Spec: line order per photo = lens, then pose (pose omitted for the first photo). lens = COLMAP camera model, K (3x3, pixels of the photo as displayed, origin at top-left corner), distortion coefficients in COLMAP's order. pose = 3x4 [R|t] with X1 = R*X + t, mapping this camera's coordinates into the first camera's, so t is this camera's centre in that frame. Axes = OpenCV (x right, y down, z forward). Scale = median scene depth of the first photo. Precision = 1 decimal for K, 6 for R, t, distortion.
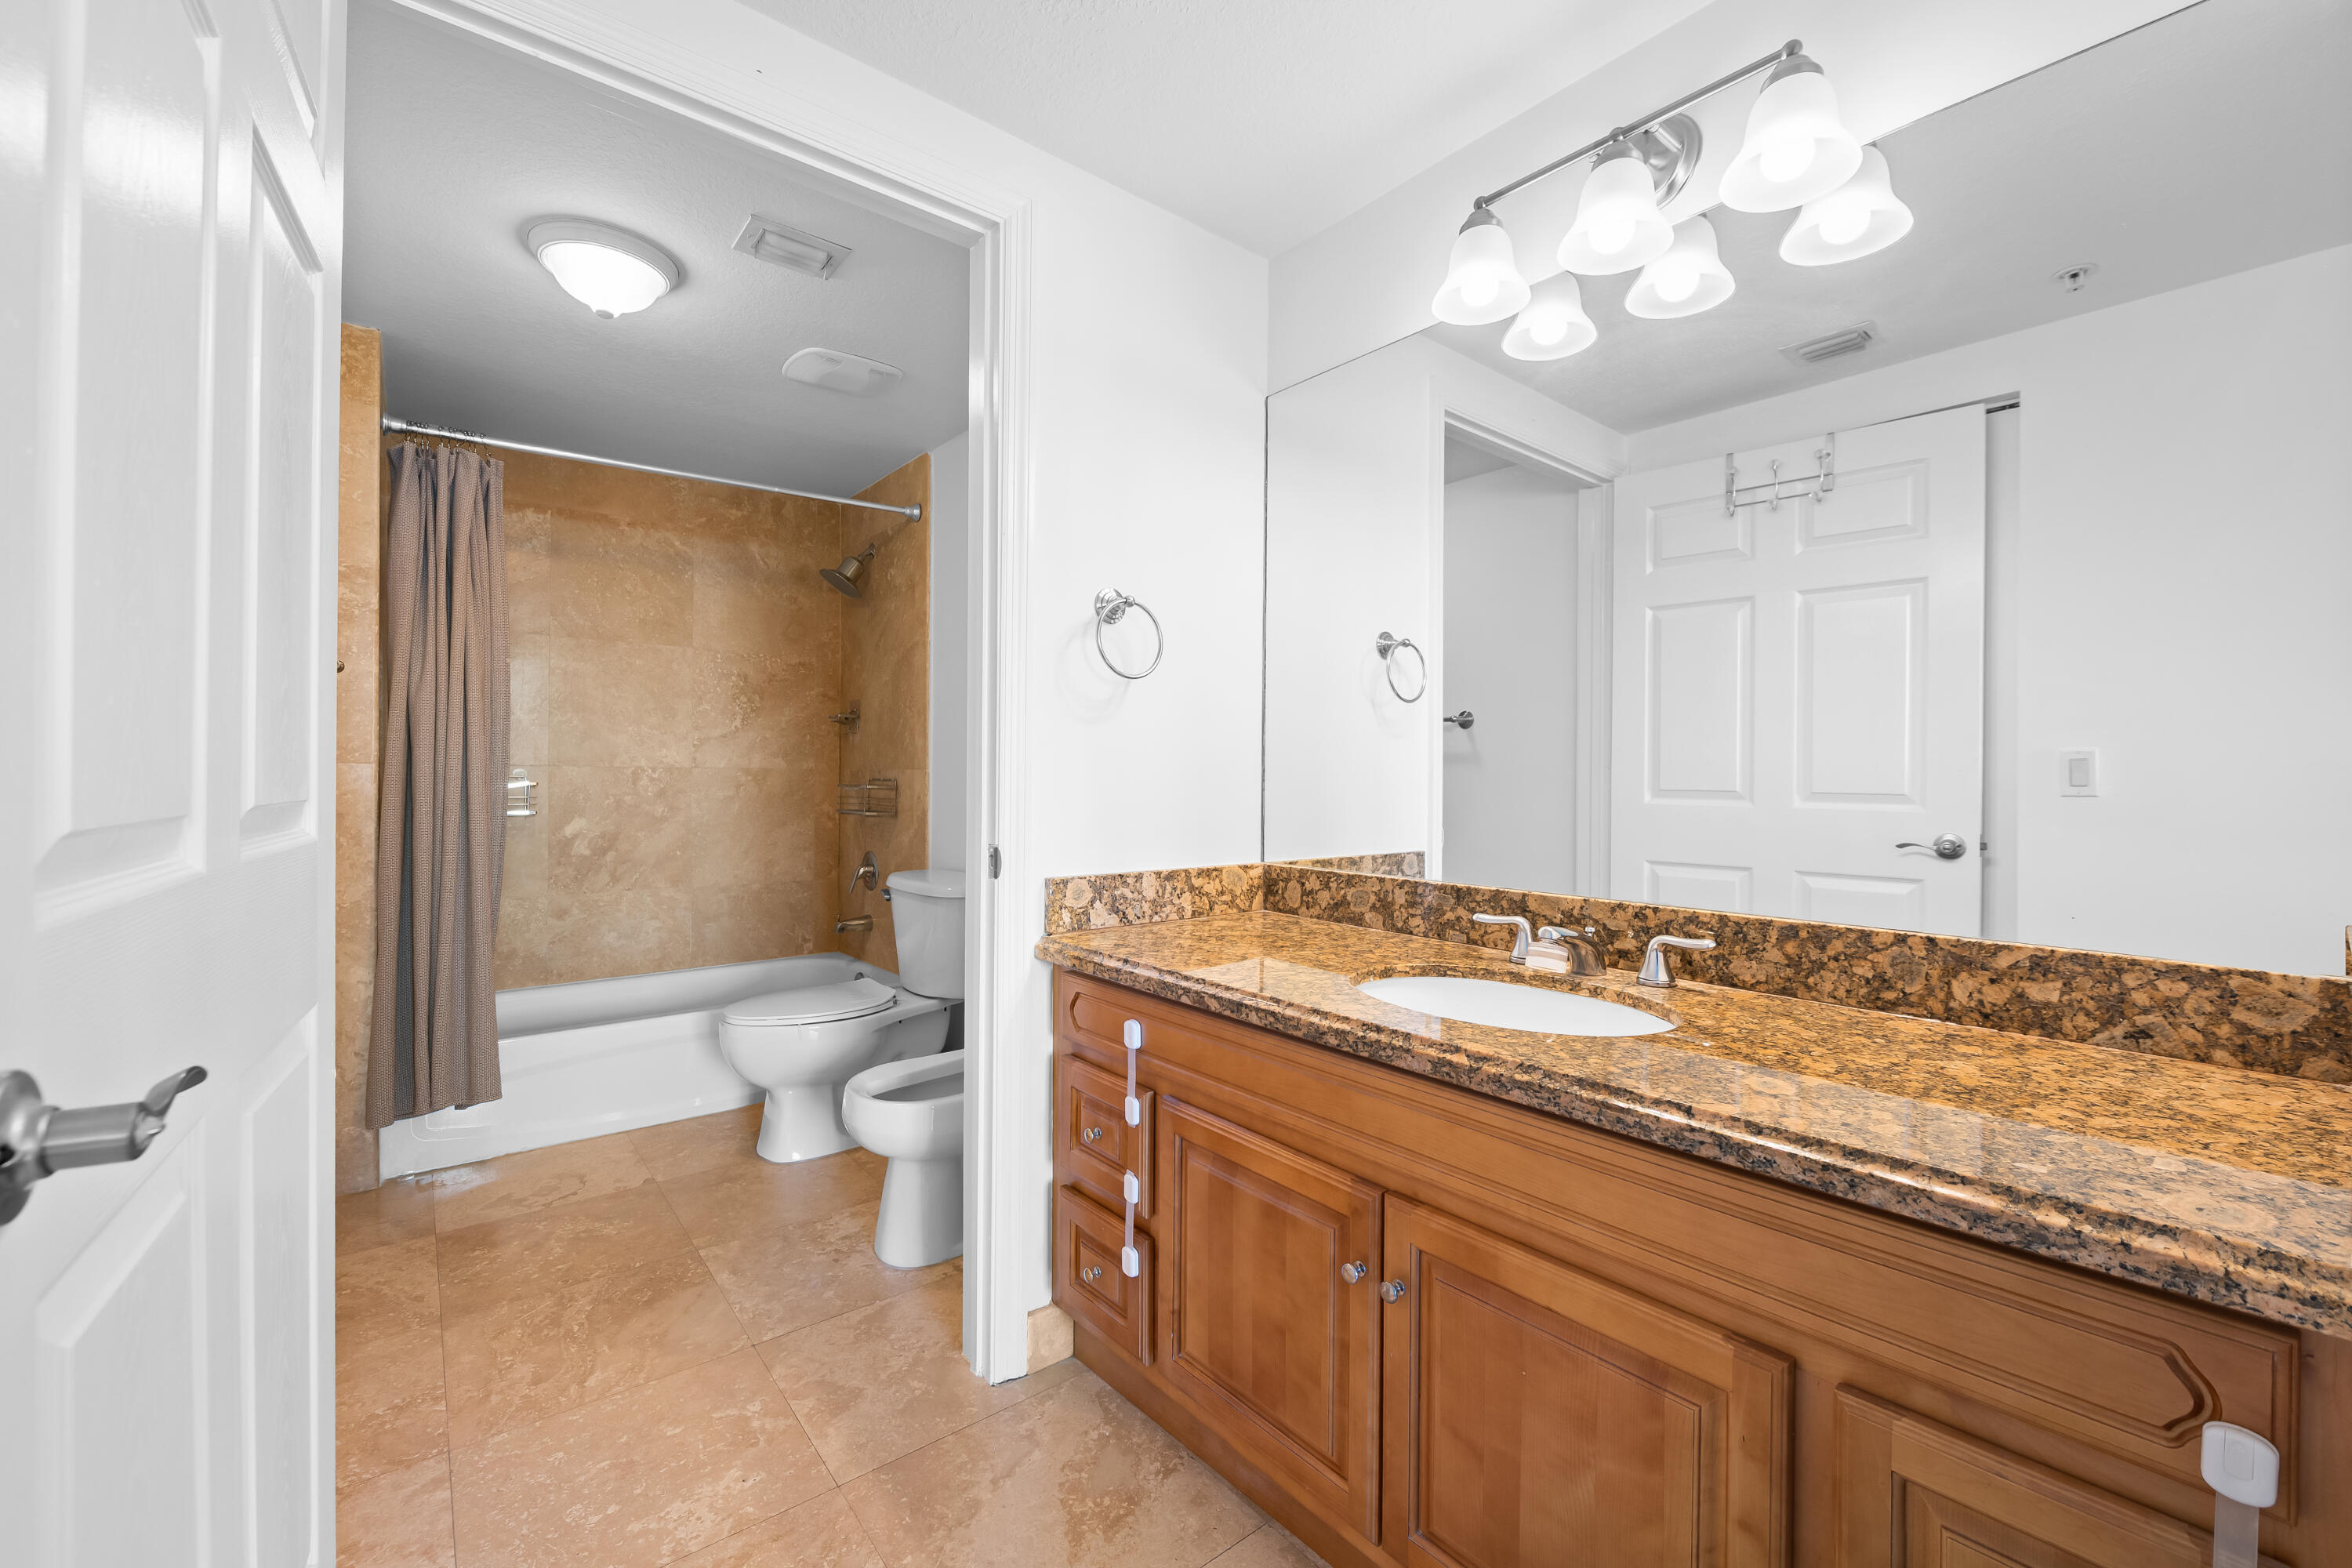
lens RADIAL K [[930.0, 0, 1164.9], [0, 930.0, 781.1], [0, 0, 1]] dist [0.001705, -0.003863]
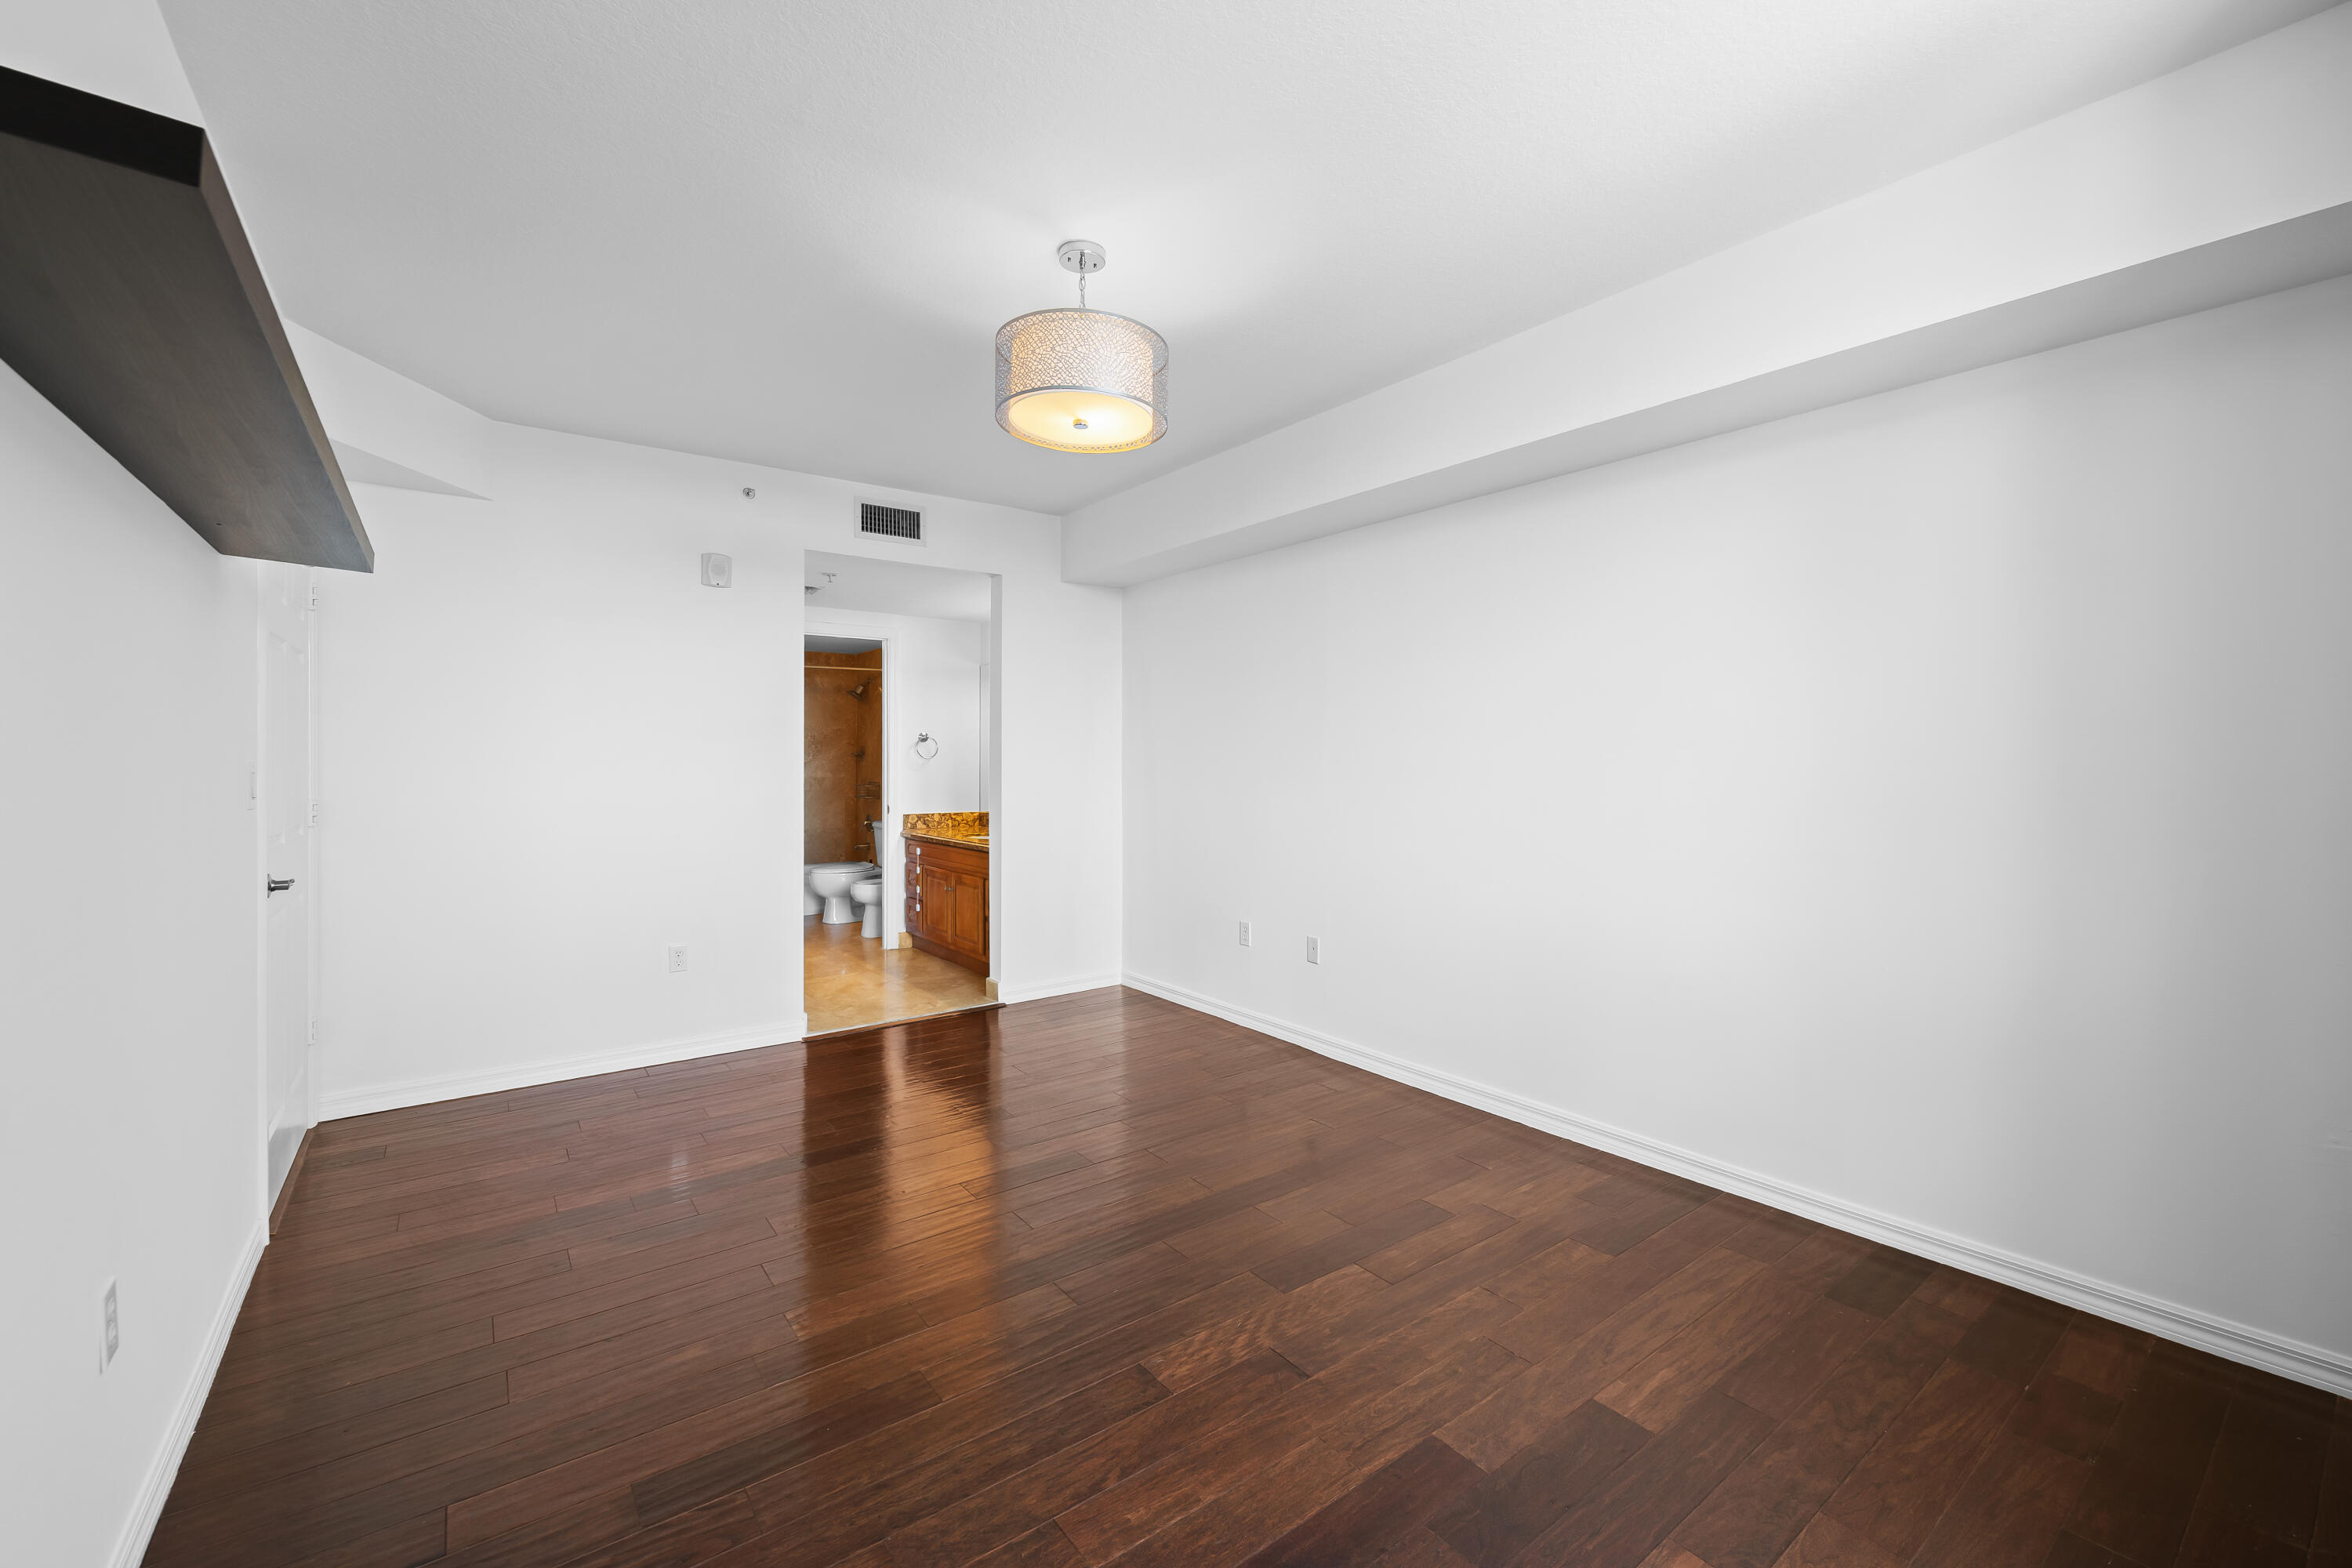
lens RADIAL K [[930.0, 0, 1177.7], [0, 930.0, 776.4], [0, 0, 1]] dist [0.001705, -0.003863]
pose [[0.999540, -0.001957, -0.030269, 0.528055], [0.002199, 0.999966, 0.007954, -0.034884], [0.030252, -0.008017, 0.999510, -1.301923]]
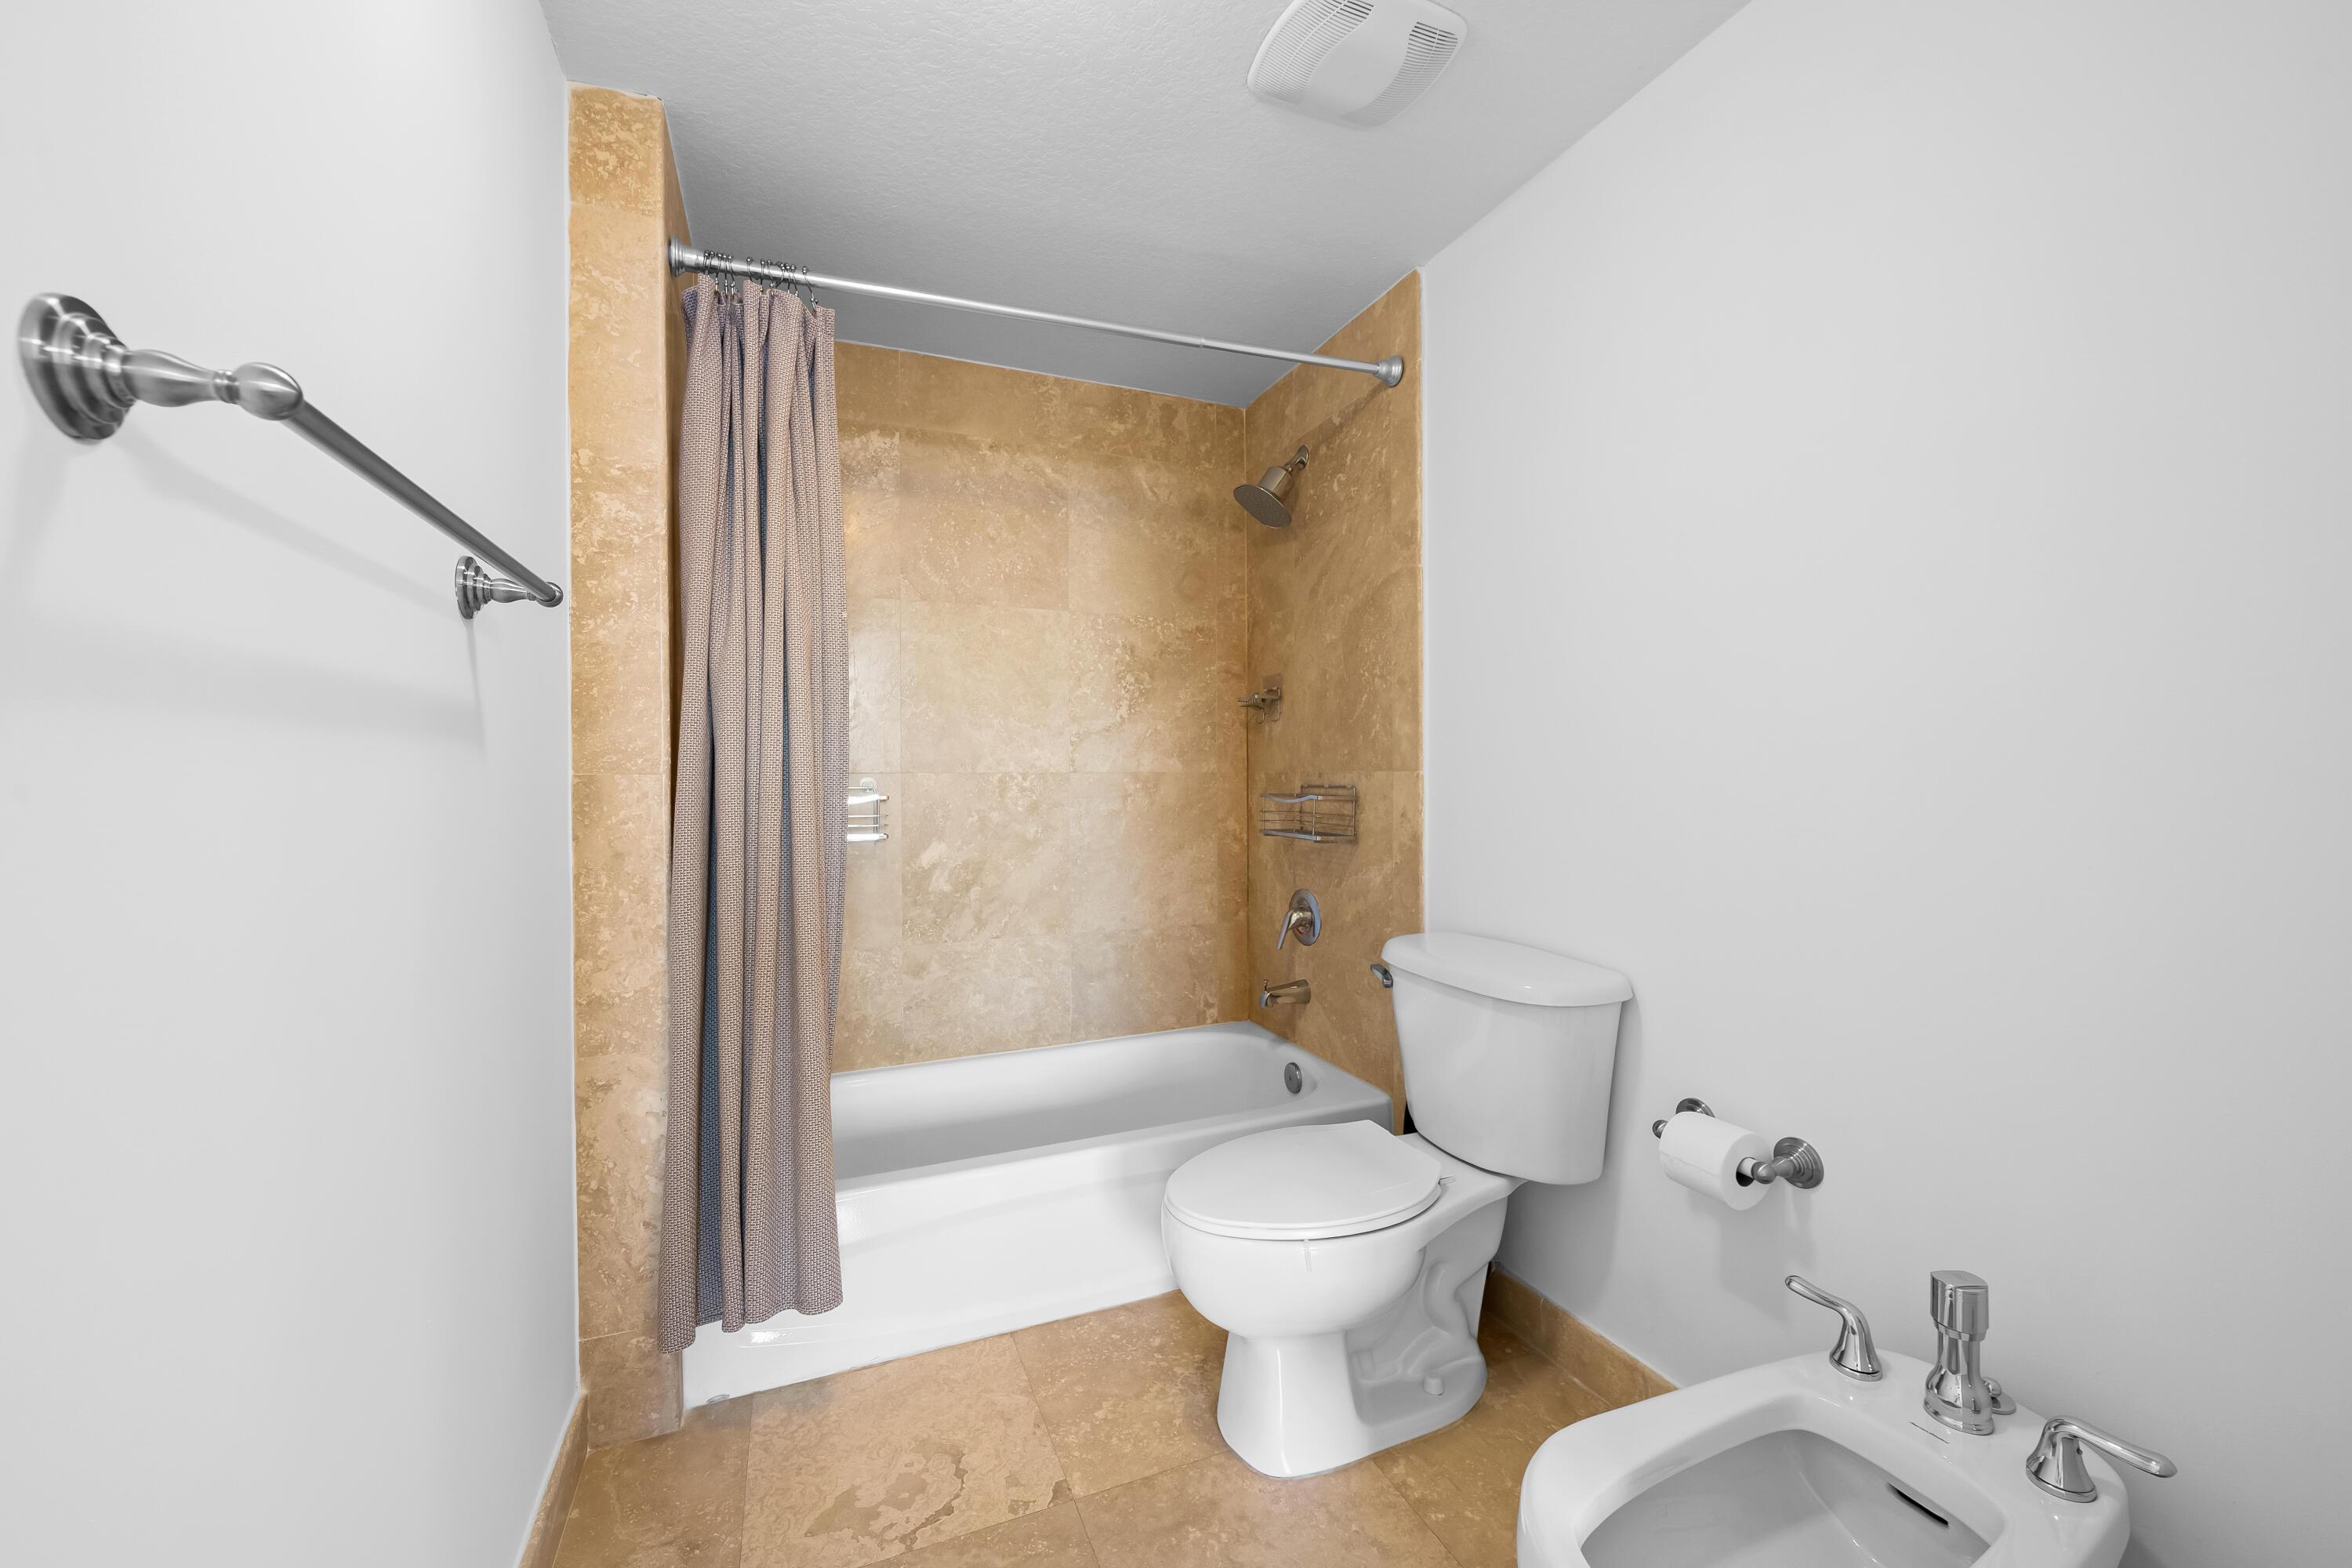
lens RADIAL K [[930.0, 0, 1185.3], [0, 930.0, 788.1], [0, 0, 1]] dist [0.001705, -0.003863]
pose [[0.958311, -0.008243, -0.285610, -0.215139], [0.010893, 0.999911, 0.007690, -0.007149], [0.285521, -0.010480, 0.958315, 0.325706]]
